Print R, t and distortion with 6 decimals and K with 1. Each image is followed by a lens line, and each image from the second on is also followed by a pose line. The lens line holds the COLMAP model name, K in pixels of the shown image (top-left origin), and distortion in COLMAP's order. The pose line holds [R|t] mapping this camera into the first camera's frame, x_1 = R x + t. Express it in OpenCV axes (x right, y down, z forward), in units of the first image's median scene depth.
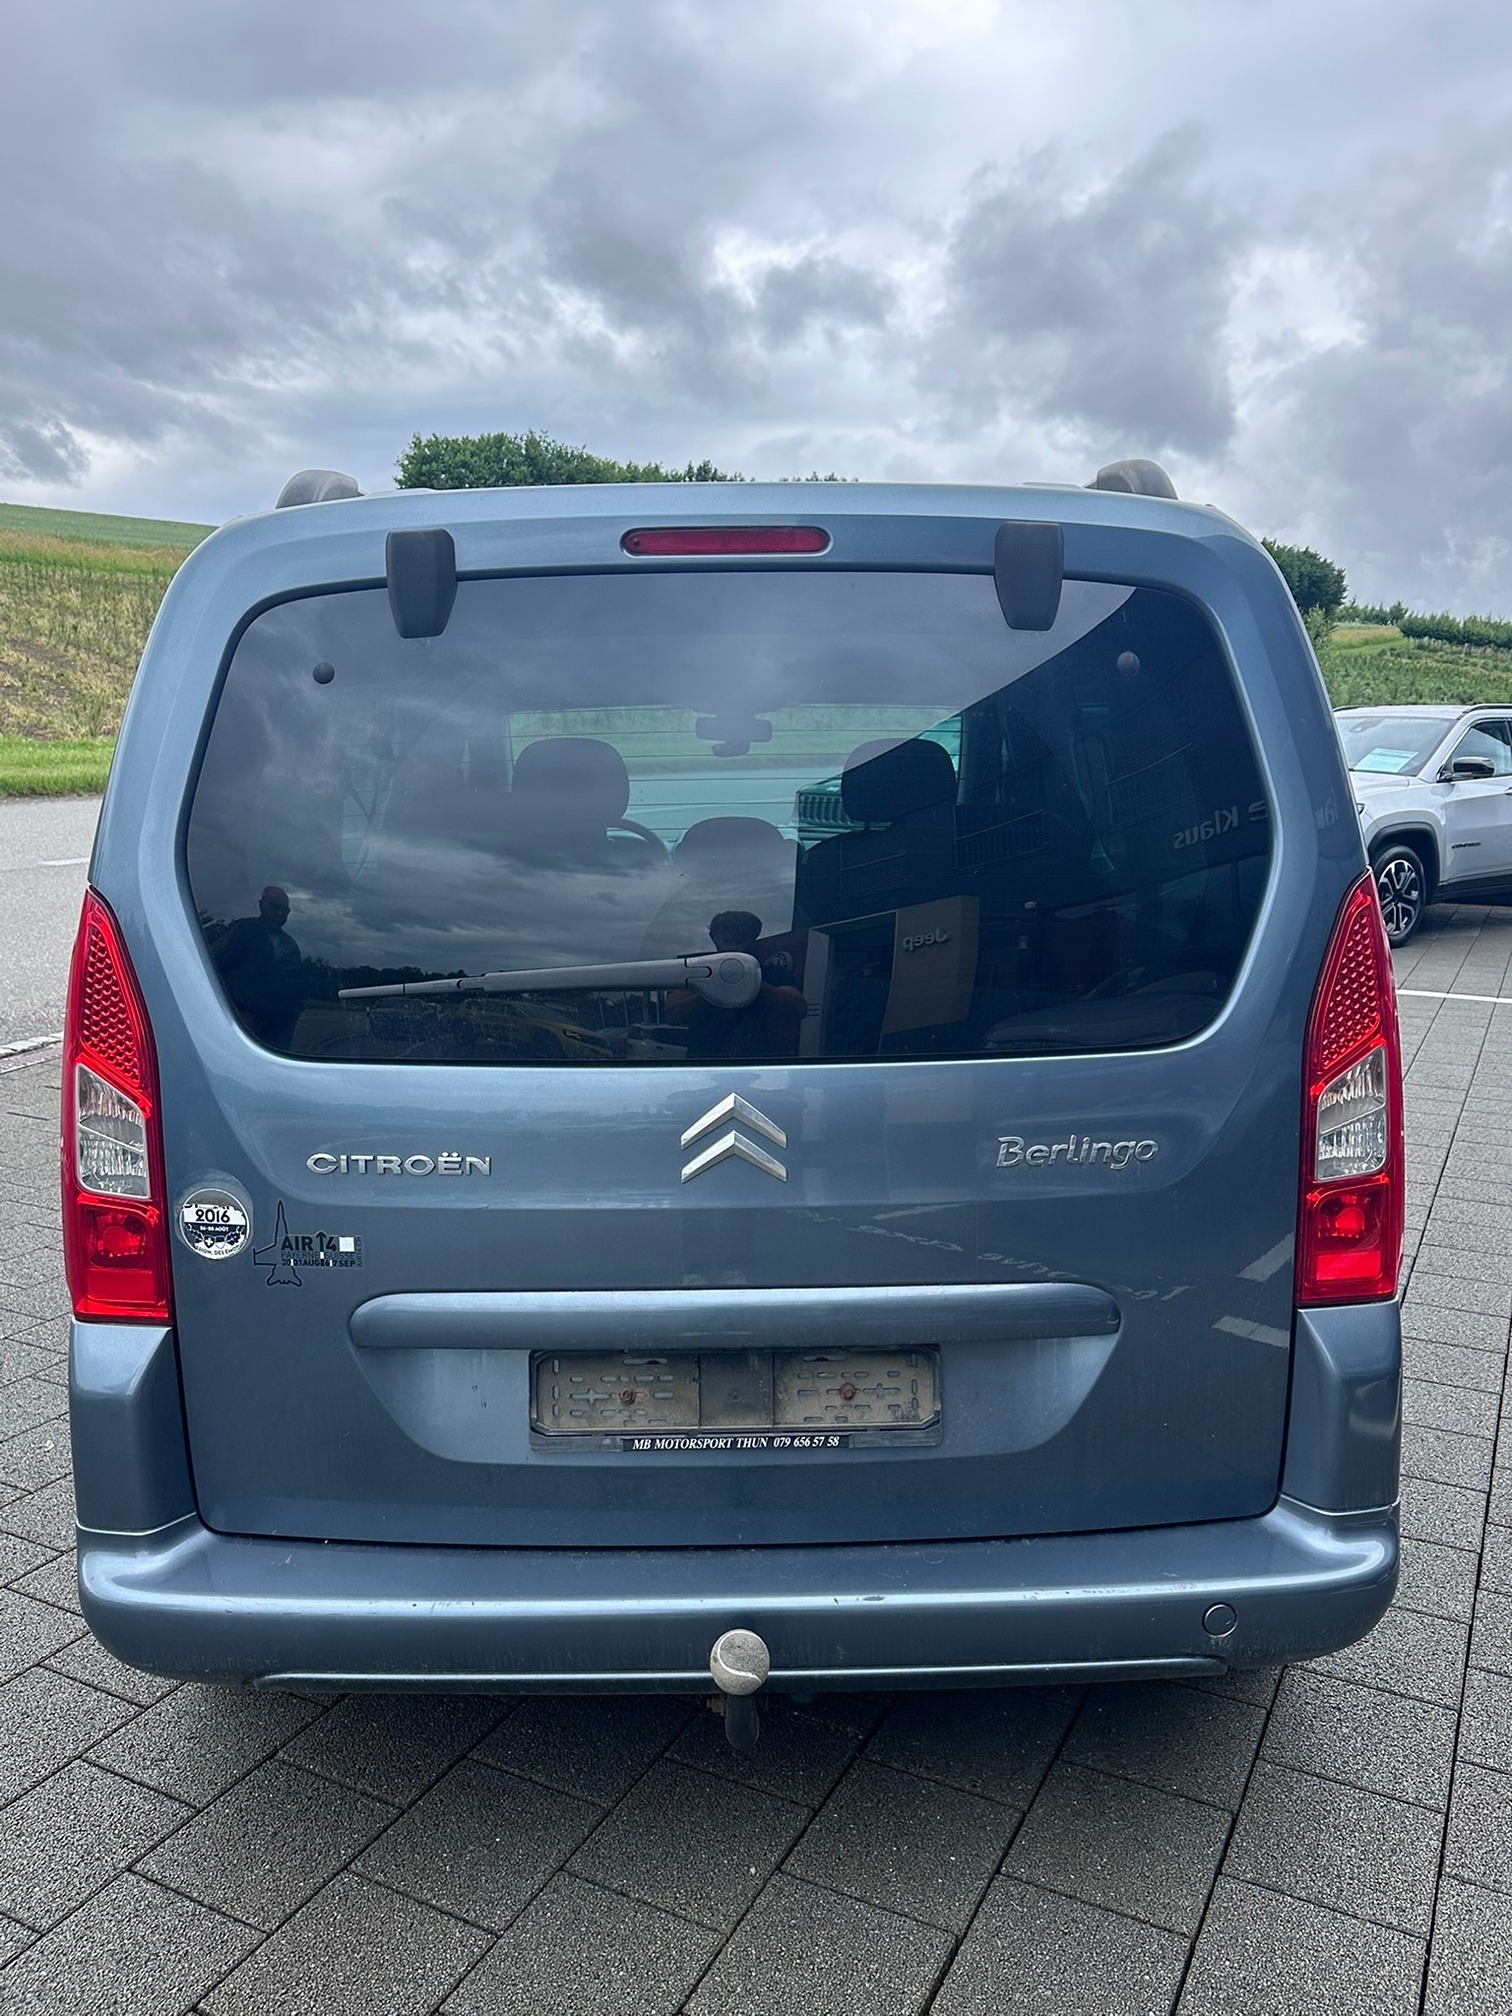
lens RADIAL K [[1516.9, 0, 756.3], [0, 1516.9, 1013.7], [0, 0, 1]] dist [0.004065, 0.001899]
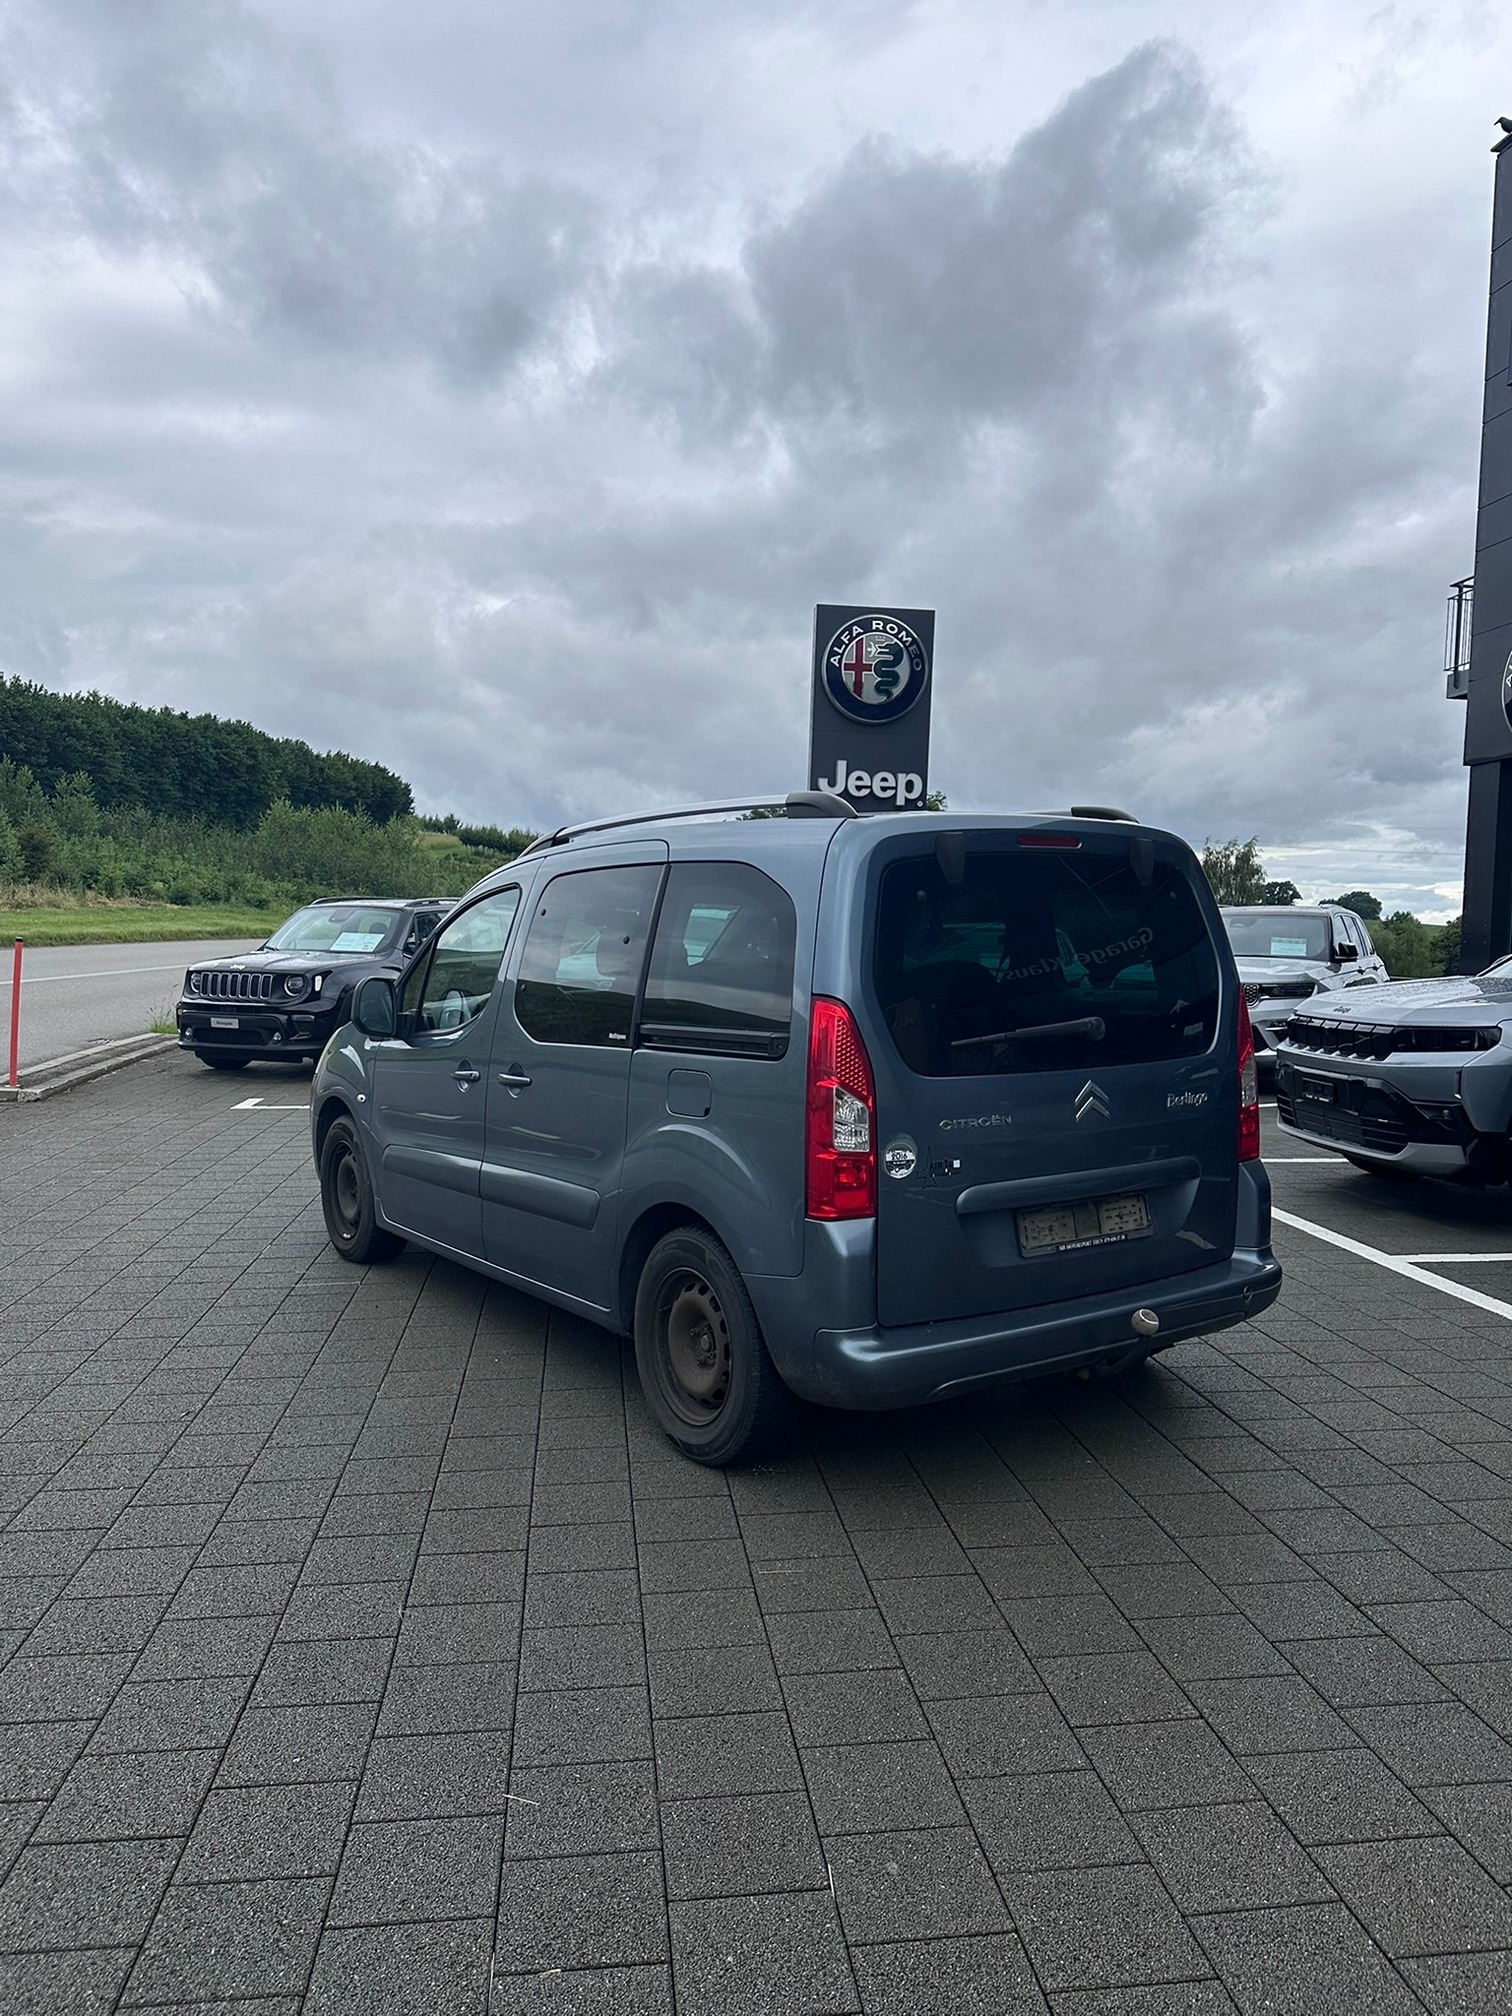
lens RADIAL K [[1465.5, 0, 754.5], [0, 1465.5, 999.9], [0, 0, 1]] dist [0.011075, 0.004144]
pose [[0.802292, -0.005322, 0.596908, -1.602192], [0.082219, 0.991415, -0.101671, 0.106531], [-0.591242, 0.130647, 0.795842, -0.428216]]
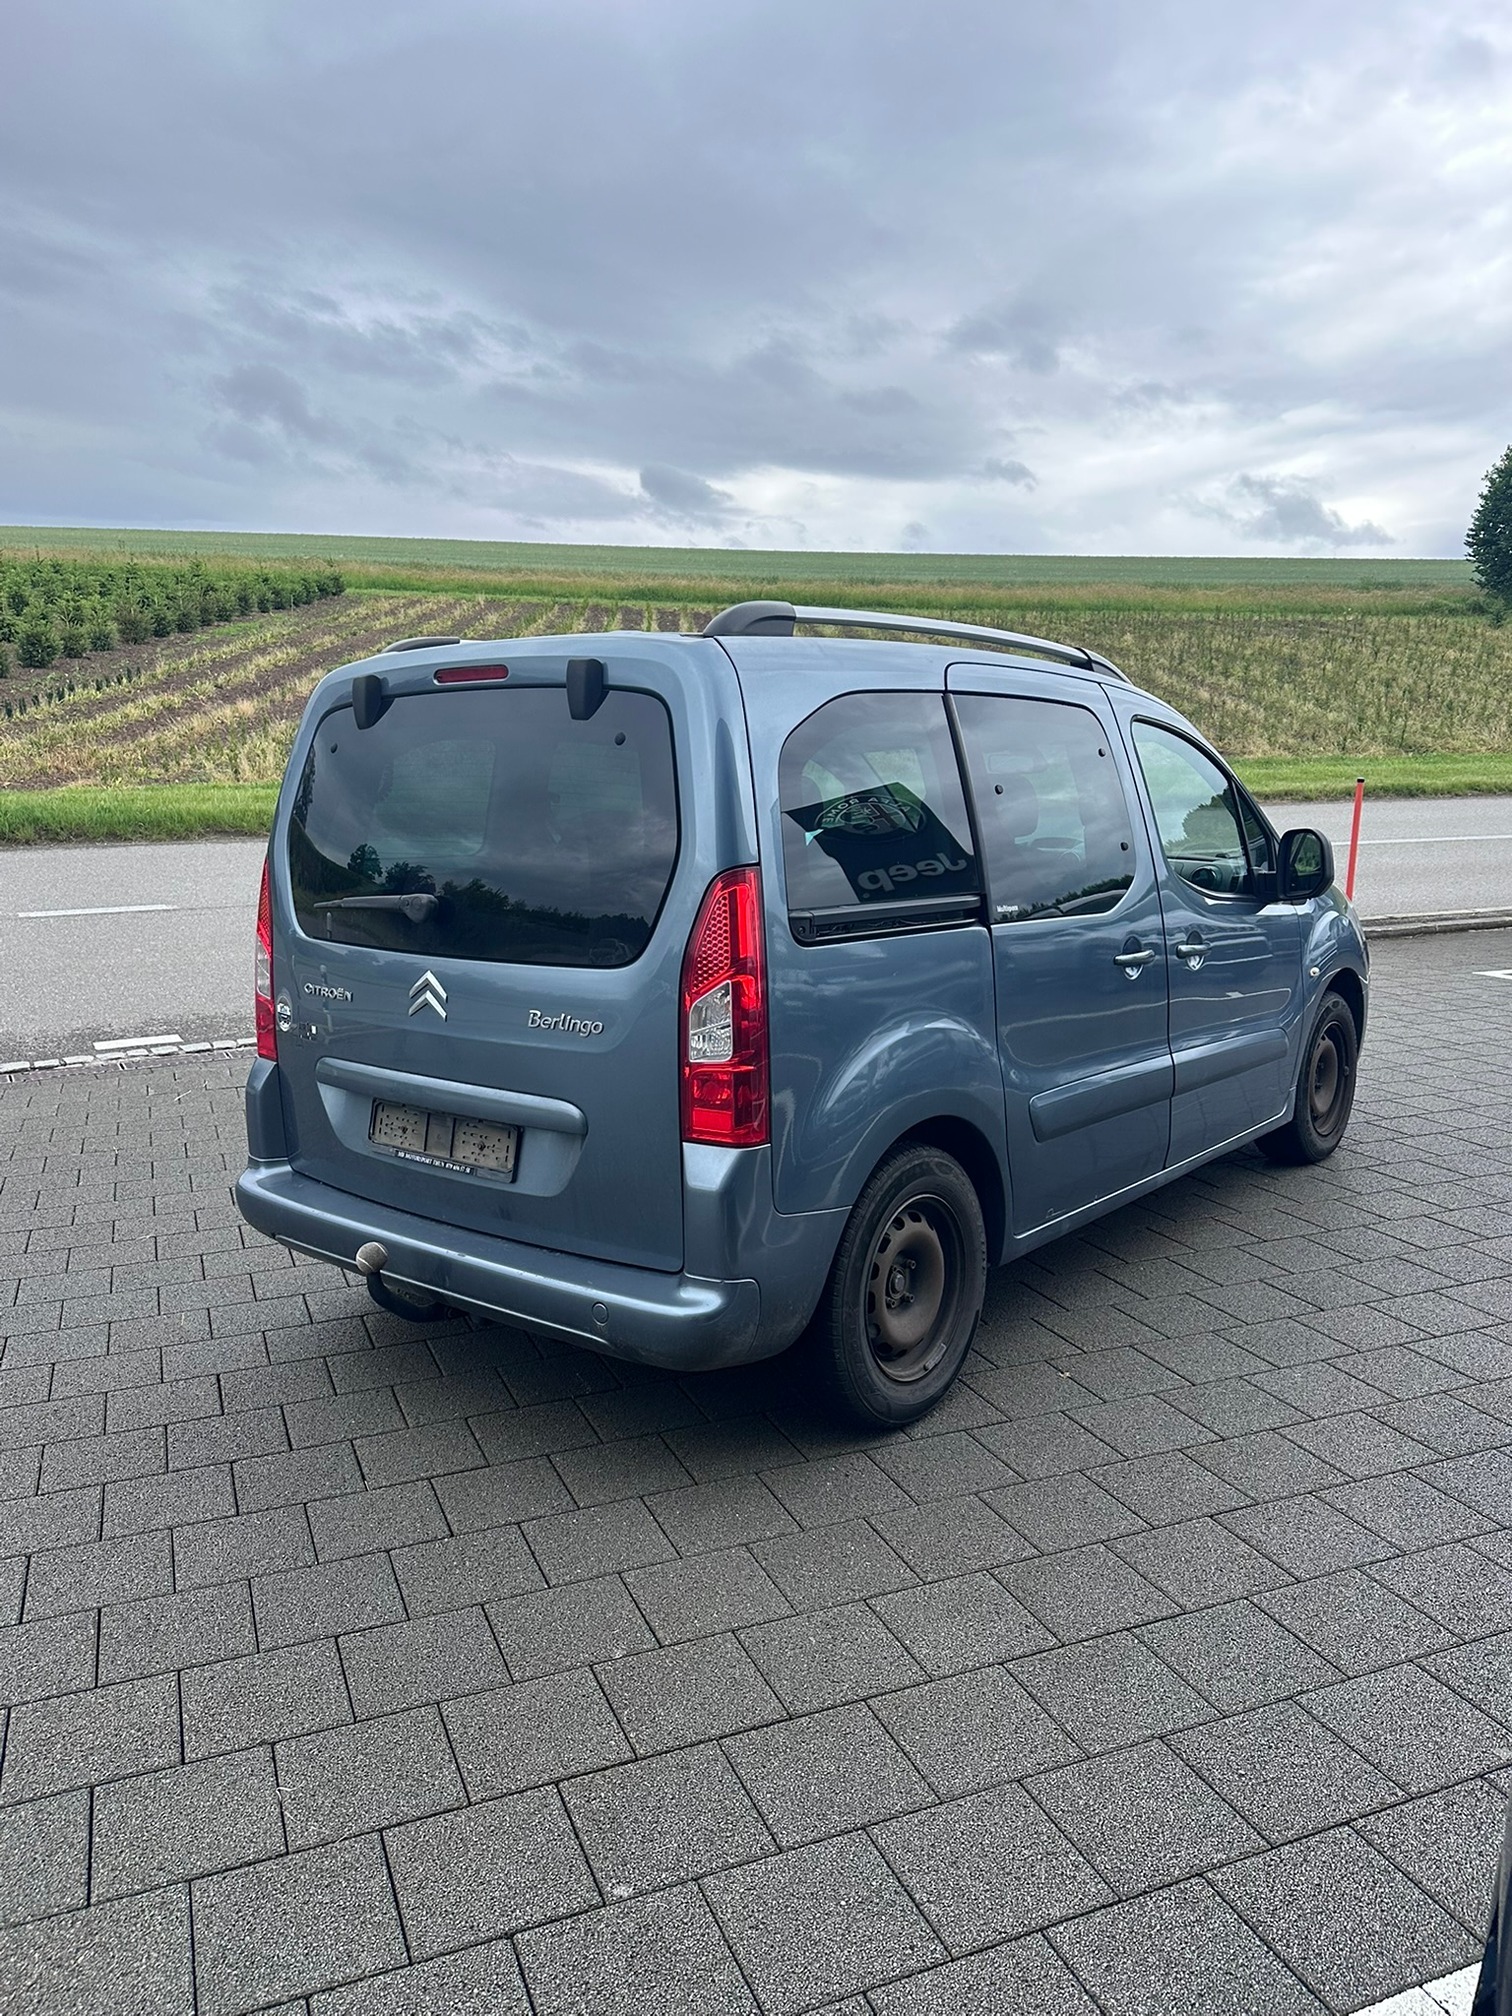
lens RADIAL K [[1465.5, 0, 754.7], [0, 1465.5, 1002.9], [0, 0, 1]] dist [0.011075, 0.004144]
pose [[0.768308, 0.100335, -0.632168, 1.338897], [-0.111028, 0.993557, 0.022754, 0.007248], [0.630378, 0.052706, 0.774497, -0.136085]]
